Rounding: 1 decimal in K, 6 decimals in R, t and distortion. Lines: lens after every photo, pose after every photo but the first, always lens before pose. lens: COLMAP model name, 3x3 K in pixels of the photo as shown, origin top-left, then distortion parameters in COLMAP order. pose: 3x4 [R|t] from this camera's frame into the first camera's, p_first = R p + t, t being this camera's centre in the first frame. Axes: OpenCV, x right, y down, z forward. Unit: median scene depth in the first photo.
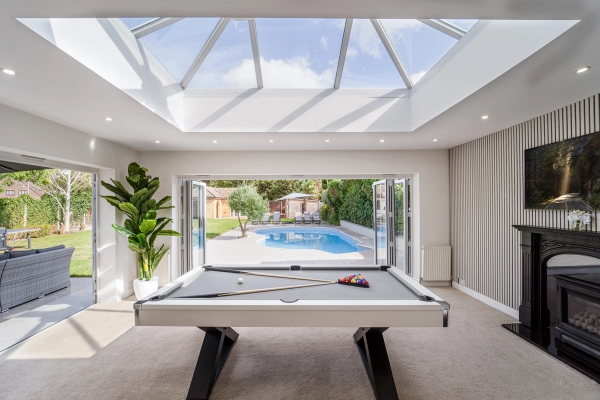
lens RADIAL K [[259.8, 0, 300.0], [0, 259.8, 200.0], [0, 0, 1]] dist [0.000378, -0.000046]
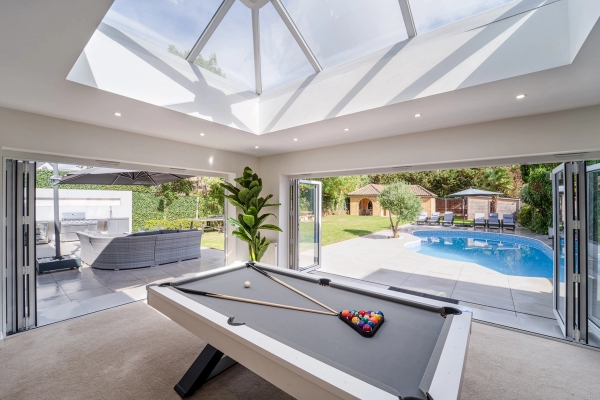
lens RADIAL K [[253.8, 0, 300.0], [0, 253.8, 200.0], [0, 0, 1]] dist [0.008689, -0.000170]
pose [[0.781442, 0.004113, -0.623965, 0.249154], [0.000854, 0.999970, 0.007661, 0.000176], [0.623978, -0.006519, 0.781415, 0.207019]]
